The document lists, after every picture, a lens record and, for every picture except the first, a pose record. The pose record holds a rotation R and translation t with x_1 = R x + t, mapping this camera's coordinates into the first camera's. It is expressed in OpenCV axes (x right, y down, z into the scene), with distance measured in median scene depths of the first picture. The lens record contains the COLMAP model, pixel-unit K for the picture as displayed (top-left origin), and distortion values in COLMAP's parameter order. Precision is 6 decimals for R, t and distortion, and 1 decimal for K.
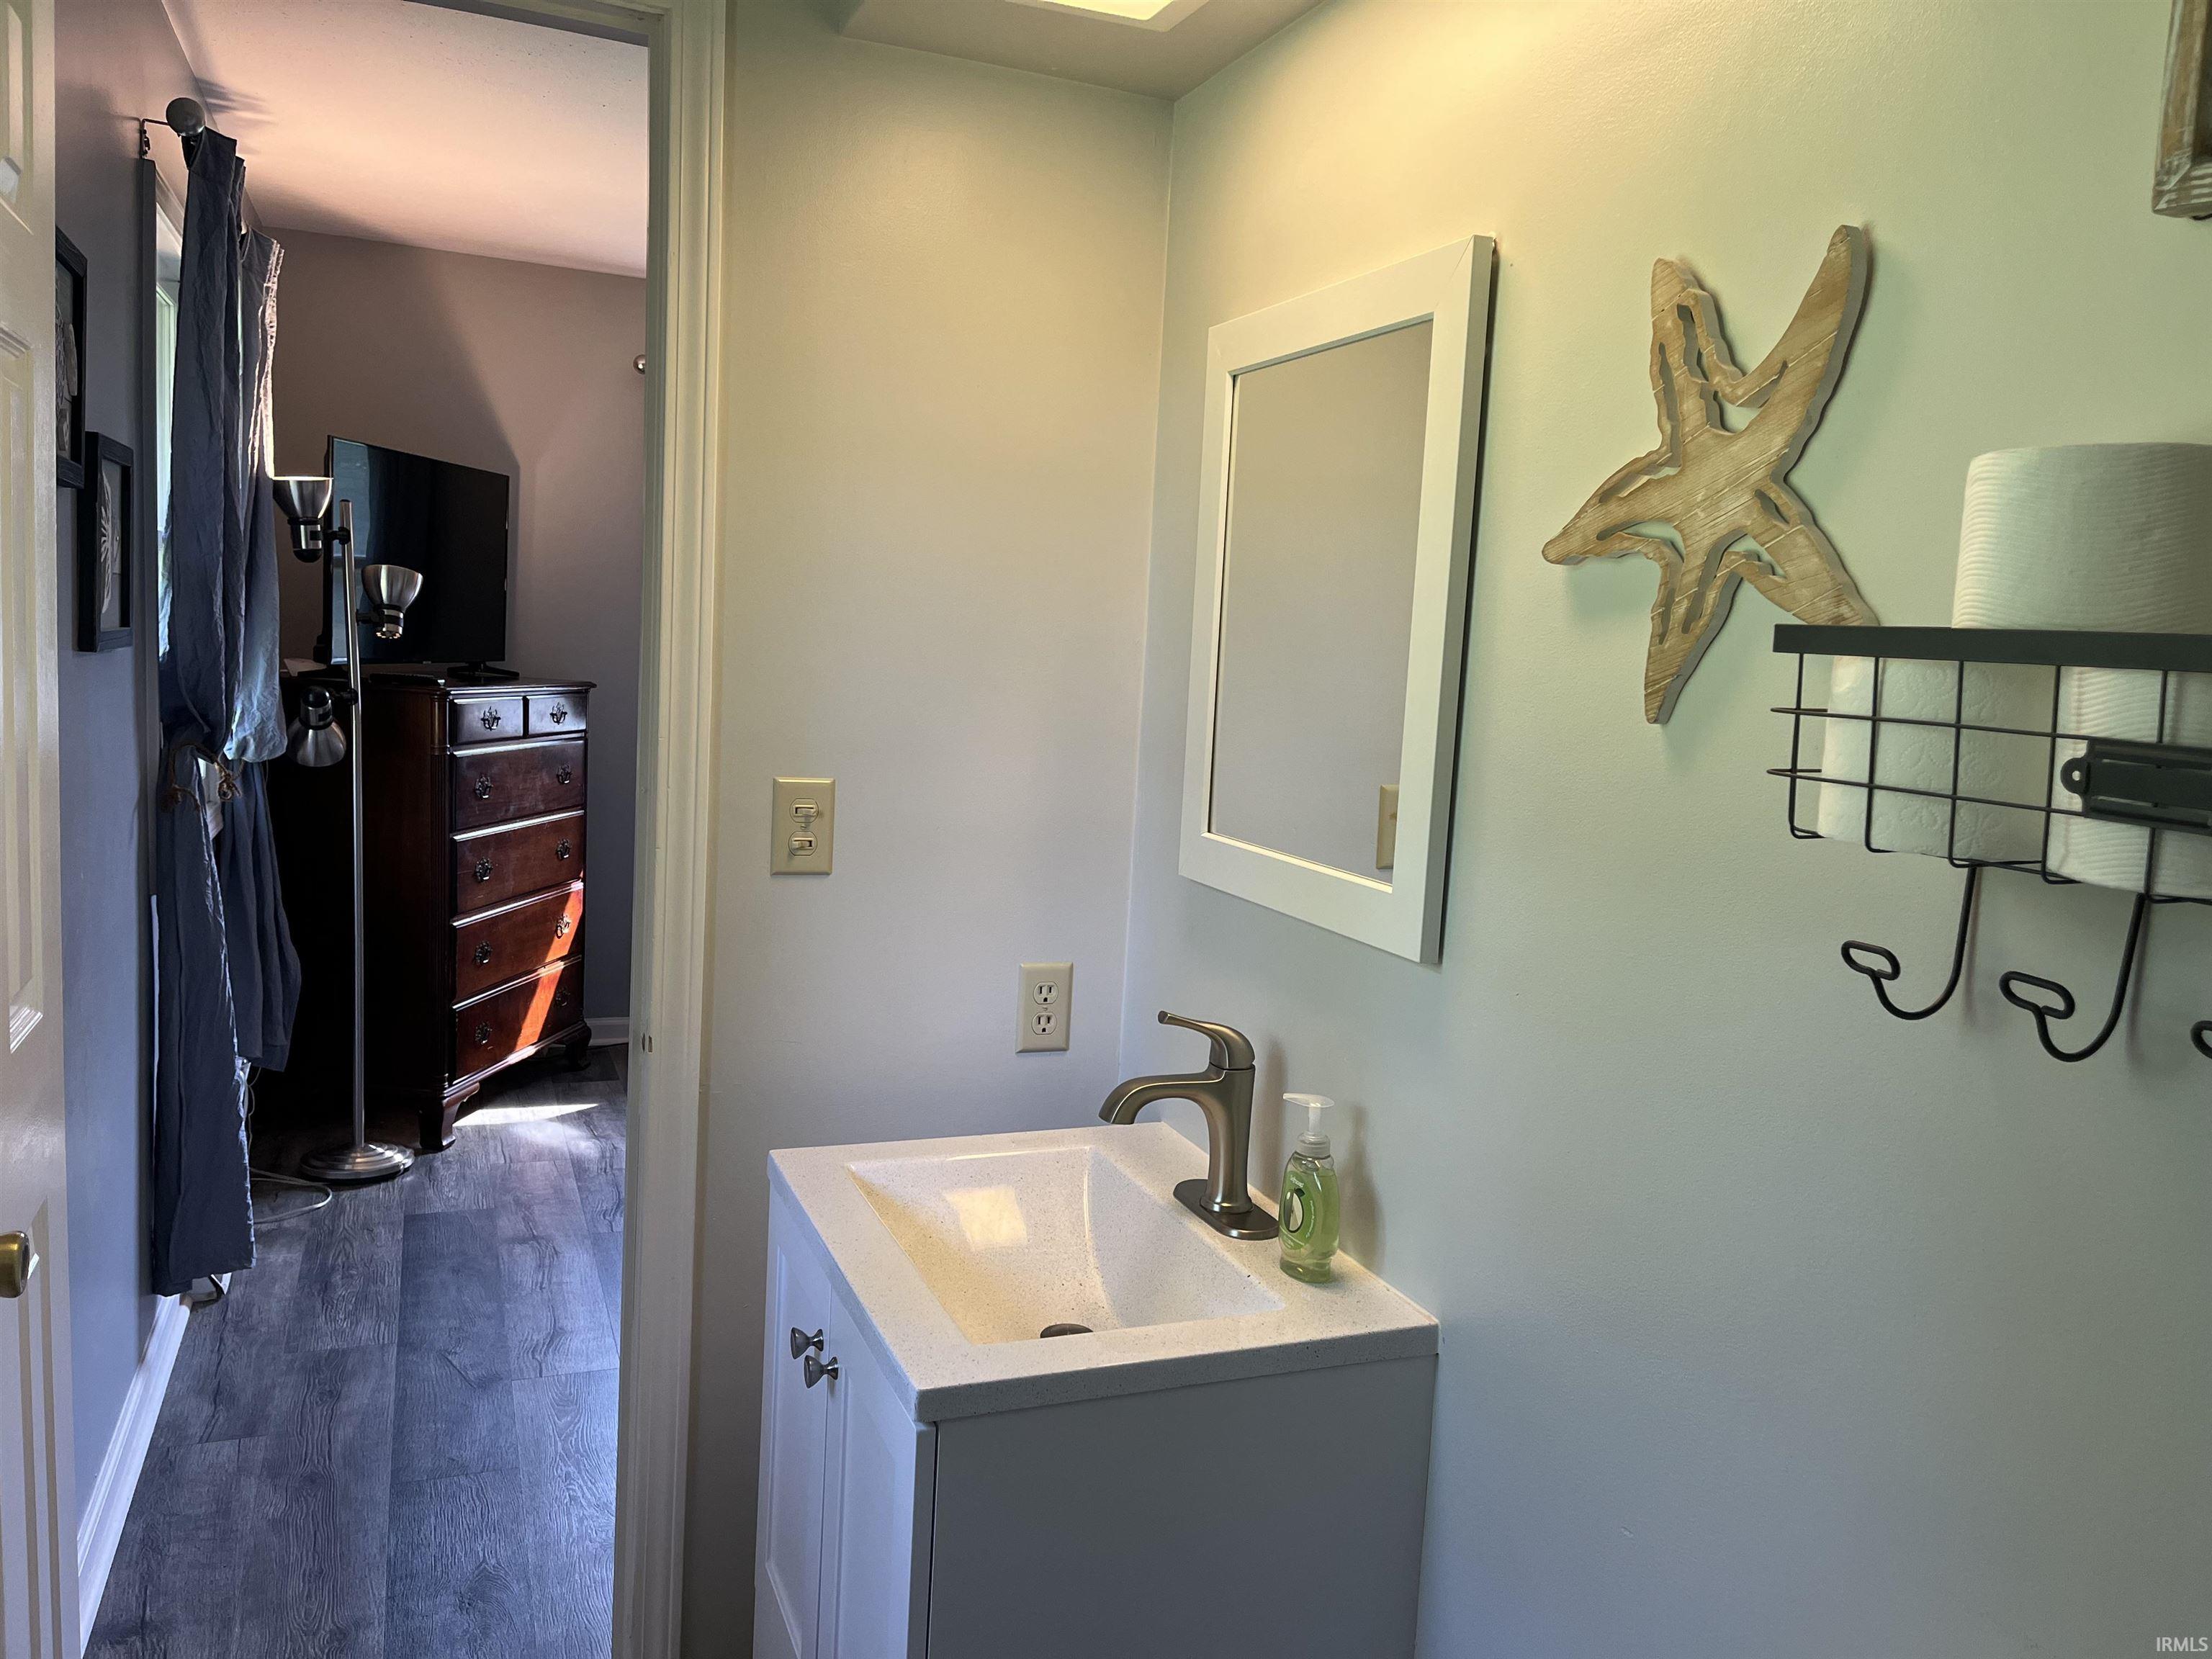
lens RADIAL K [[1678.5, 0, 1121.0], [0, 1678.5, 836.6], [0, 0, 1]] dist [0.074030, -0.100652]
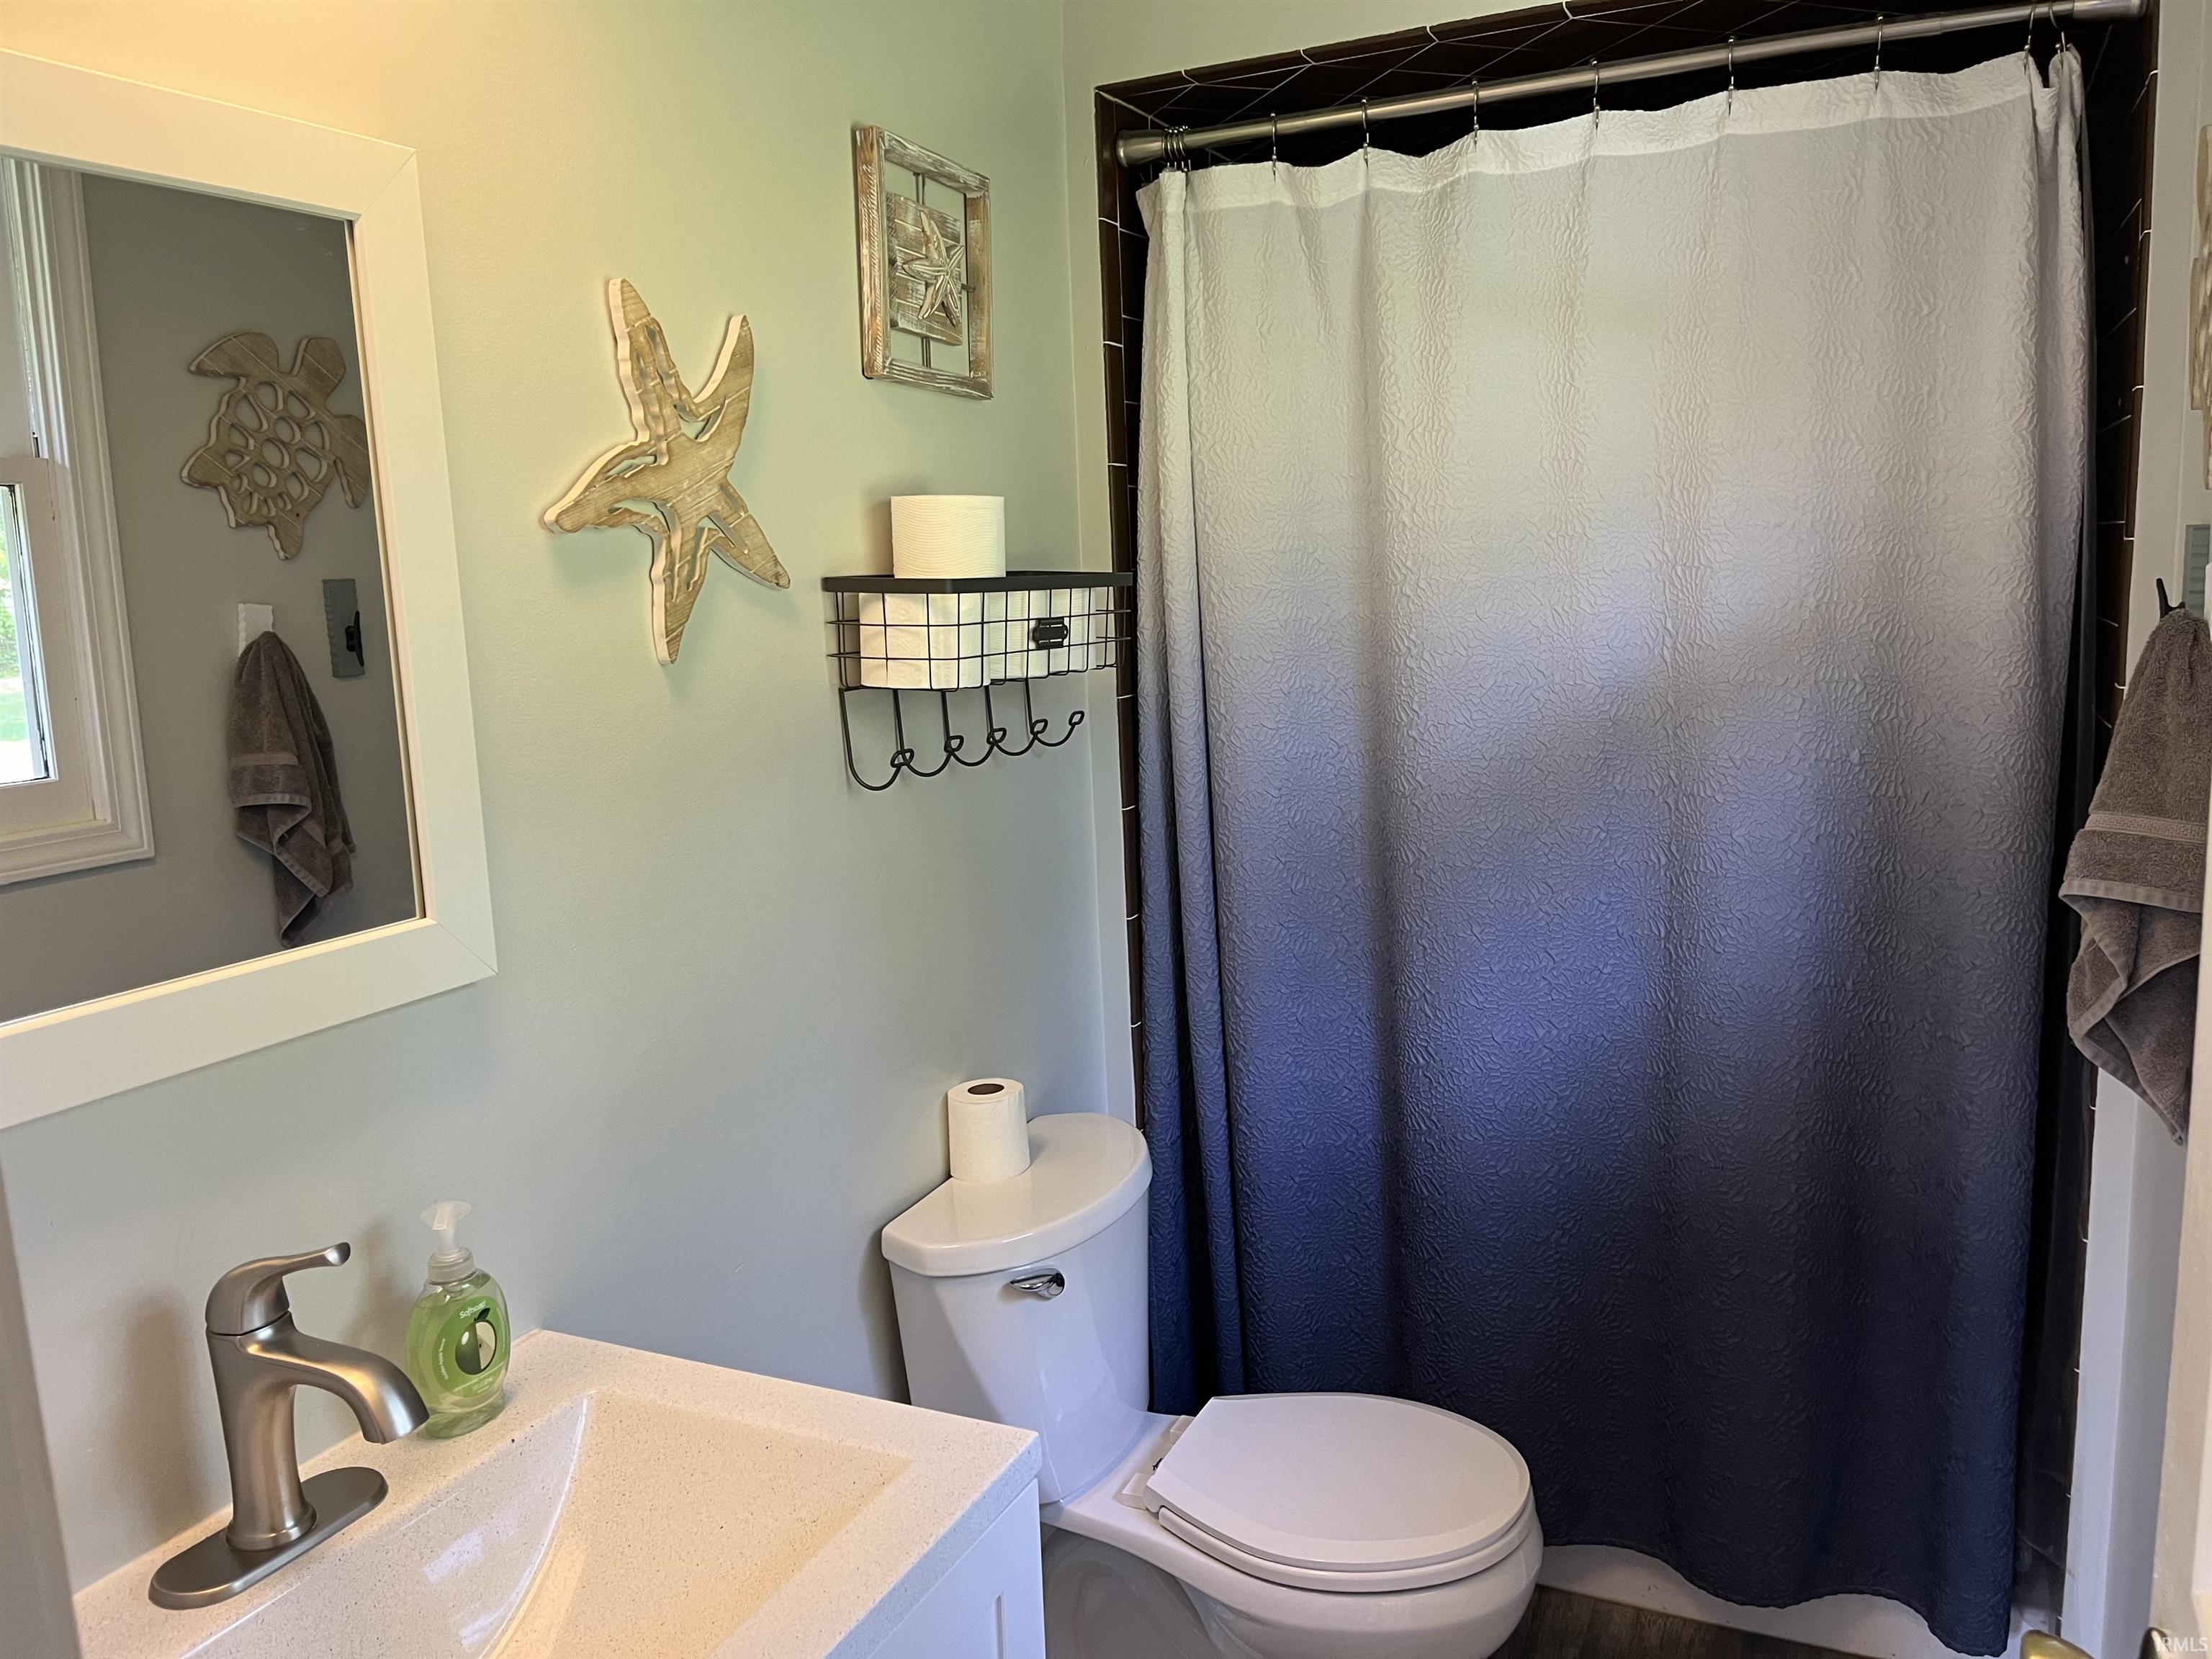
lens RADIAL K [[1759.8, 0, 1109.0], [0, 1759.8, 832.0], [0, 0, 1]] dist [-0.032415, -0.008867]
pose [[-0.677055, -0.141823, 0.722137, -0.348312], [0.082967, 0.960290, 0.266382, -0.108322], [-0.731241, 0.240268, -0.638403, 0.660226]]
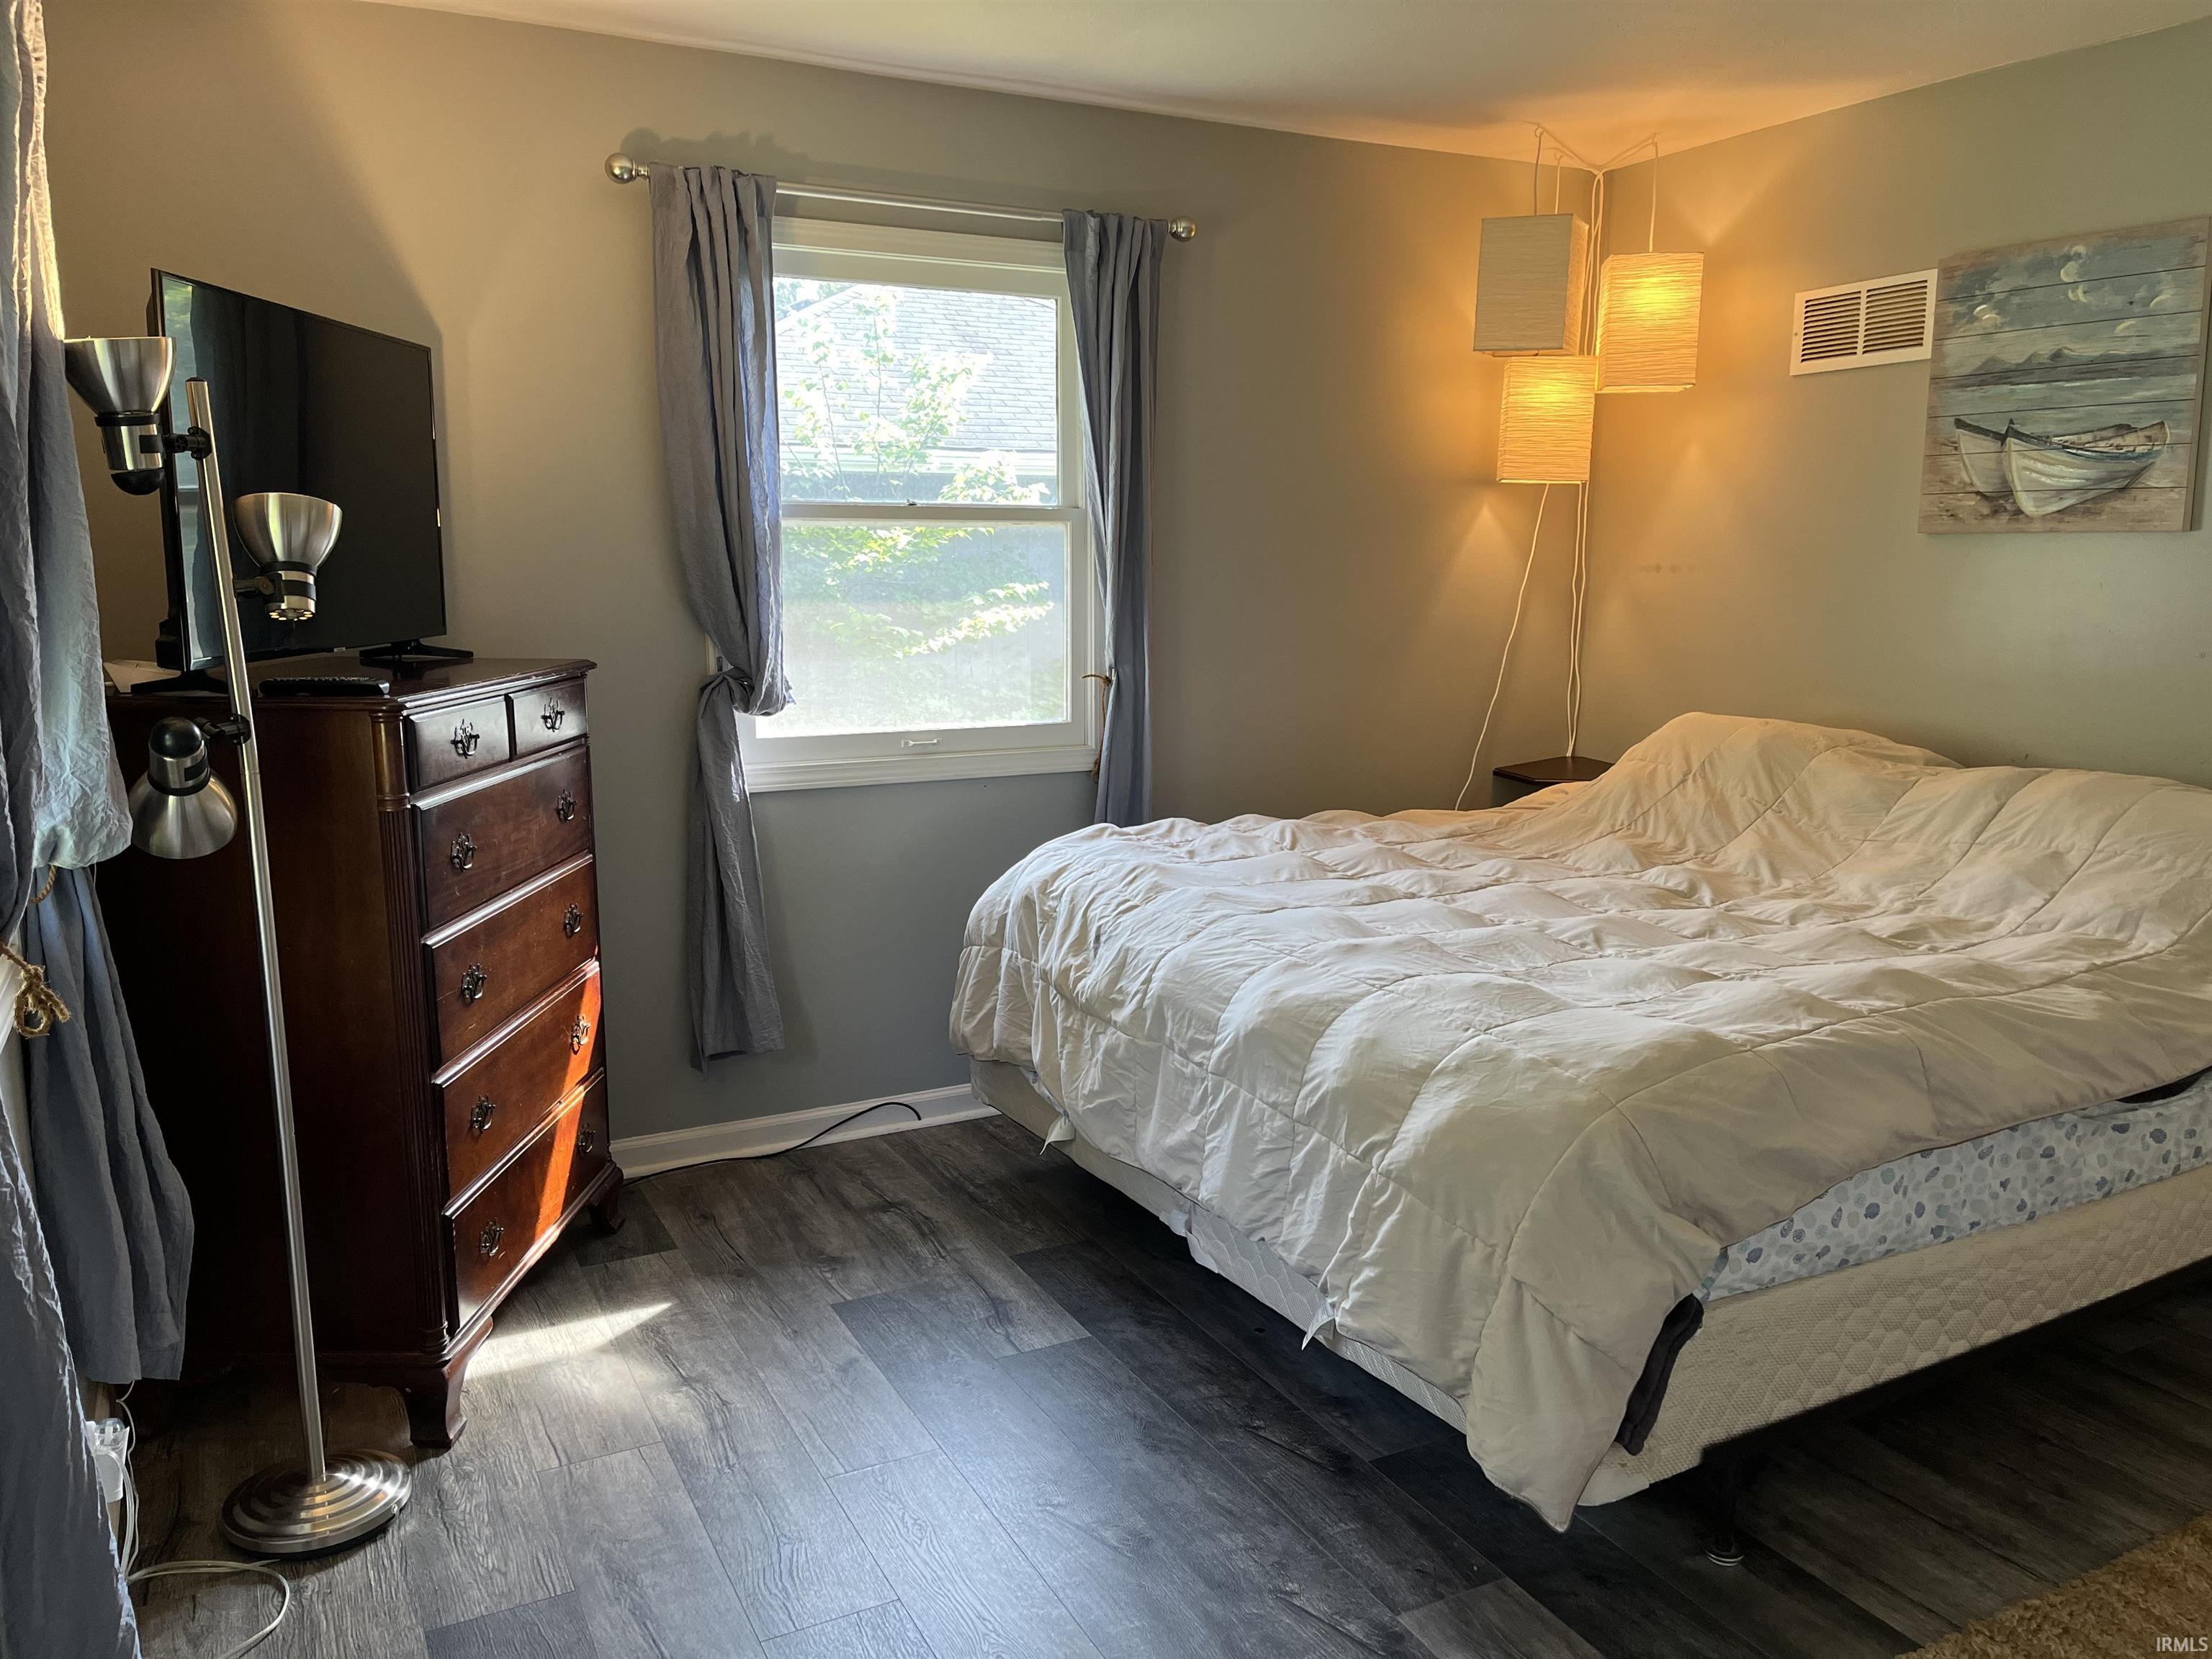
lens RADIAL K [[1678.5, 0, 1126.6], [0, 1678.5, 833.6], [0, 0, 1]] dist [0.074030, -0.100652]
pose [[0.993784, -0.067741, 0.088342, -0.205721], [0.062538, 0.996214, 0.060390, -0.061961], [-0.092098, -0.054490, 0.994258, 0.395072]]
